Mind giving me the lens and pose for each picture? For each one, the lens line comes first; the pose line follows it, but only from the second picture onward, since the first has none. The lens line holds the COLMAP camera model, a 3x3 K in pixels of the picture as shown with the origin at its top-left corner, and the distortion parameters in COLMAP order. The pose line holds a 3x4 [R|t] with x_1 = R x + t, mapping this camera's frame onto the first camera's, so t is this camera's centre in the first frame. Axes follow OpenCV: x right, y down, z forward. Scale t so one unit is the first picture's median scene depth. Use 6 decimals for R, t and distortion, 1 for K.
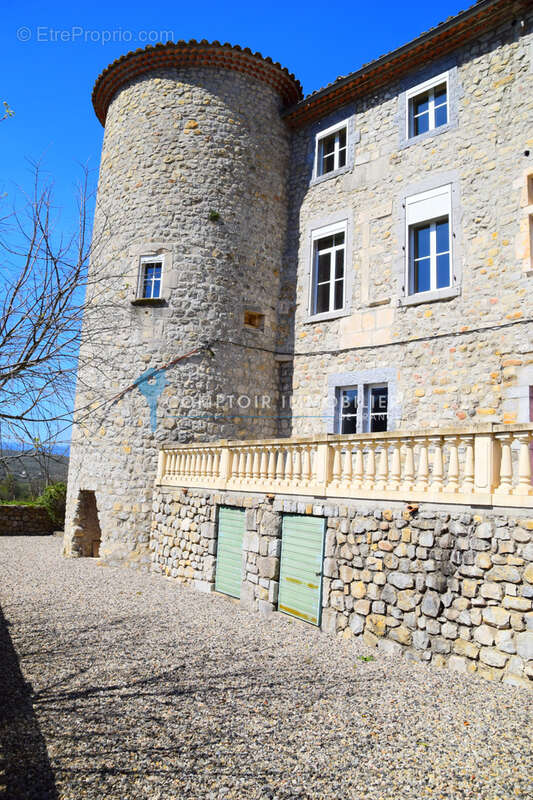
lens RADIAL K [[683.2, 0, 266.5], [0, 683.2, 400.0], [0, 0, 1]] dist [-0.146368, 0.175344]
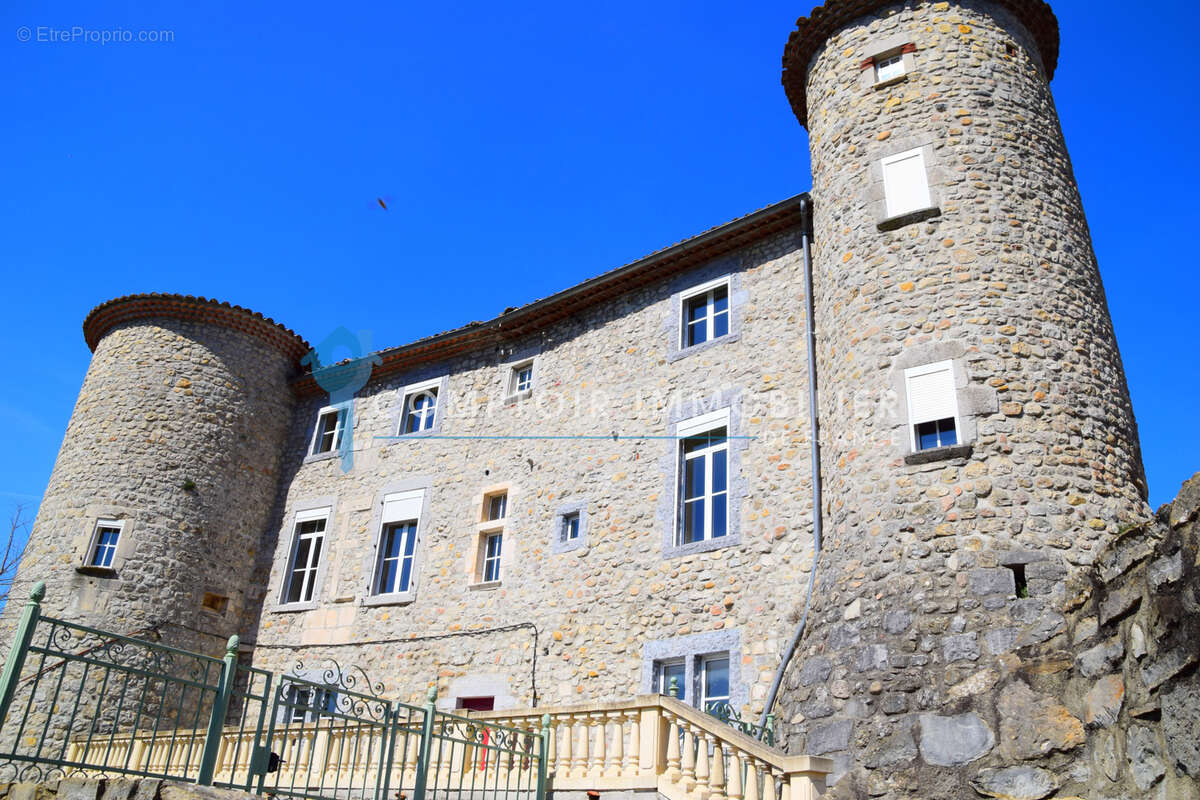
lens RADIAL K [[1024.9, 0, 600.0], [0, 1024.9, 400.0], [0, 0, 1]] dist [-0.146368, 0.175344]
pose [[0.966185, 0.133831, 0.220400, 0.148376], [-0.061333, 0.949508, -0.307688, 0.006288], [-0.250450, 0.283766, 0.925609, -0.451380]]
